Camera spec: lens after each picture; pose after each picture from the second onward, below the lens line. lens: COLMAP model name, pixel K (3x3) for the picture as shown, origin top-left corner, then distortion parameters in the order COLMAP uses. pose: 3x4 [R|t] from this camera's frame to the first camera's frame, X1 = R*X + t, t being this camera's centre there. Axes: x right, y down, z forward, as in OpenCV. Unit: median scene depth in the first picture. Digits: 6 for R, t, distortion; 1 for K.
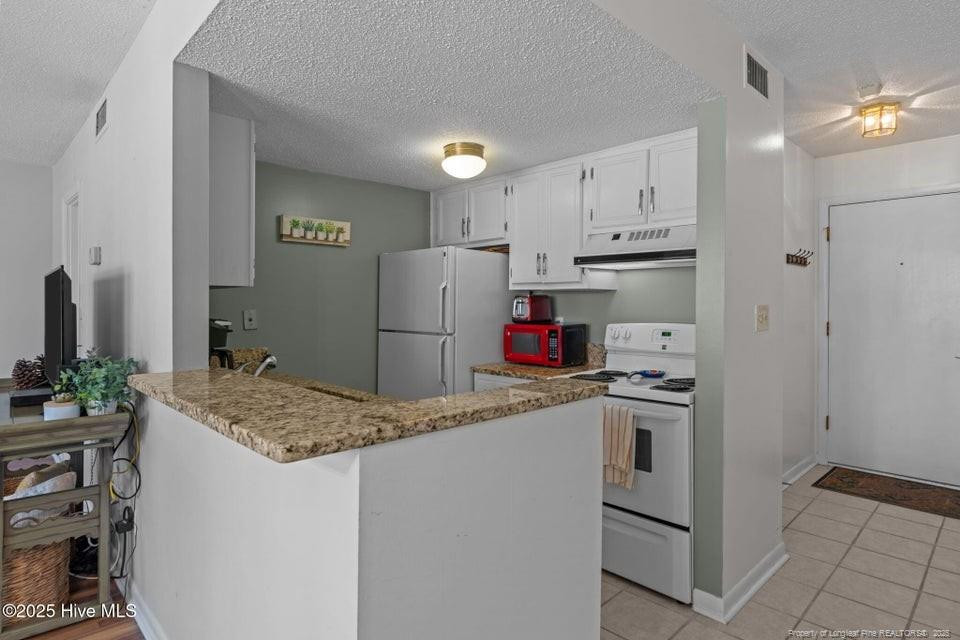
lens RADIAL K [[518.5, 0, 480.0], [0, 518.5, 320.0], [0, 0, 1]] dist [0.001422, 0.000087]
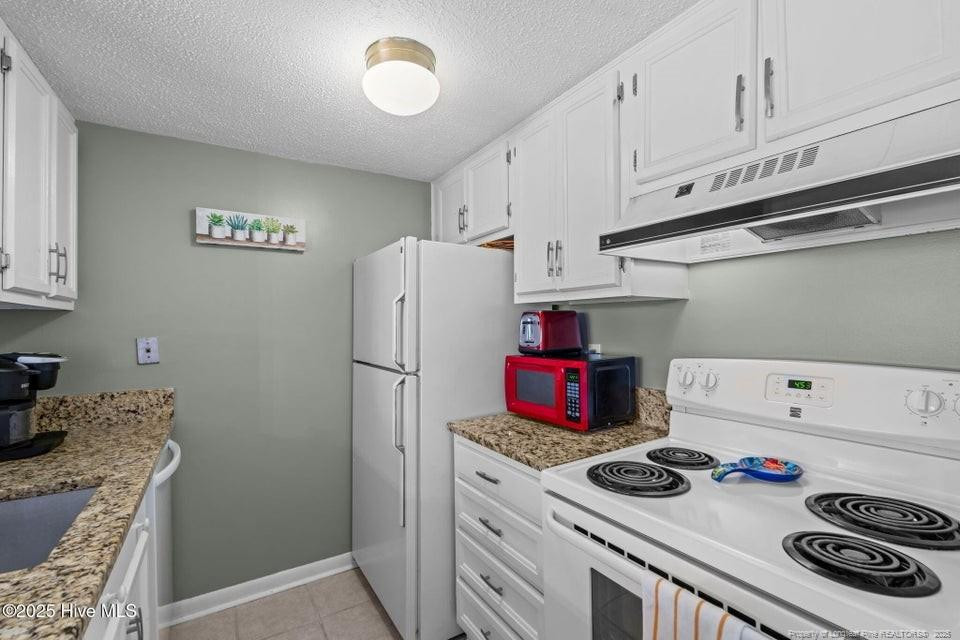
lens RADIAL K [[420.9, 0, 479.4], [0, 420.9, 328.1], [0, 0, 1]] dist [-0.008703, 0.000005]
pose [[0.978252, -0.008880, -0.207228, 0.133298], [0.004282, 0.999735, -0.022627, -0.016062], [0.207374, 0.021248, 0.978031, 0.496723]]
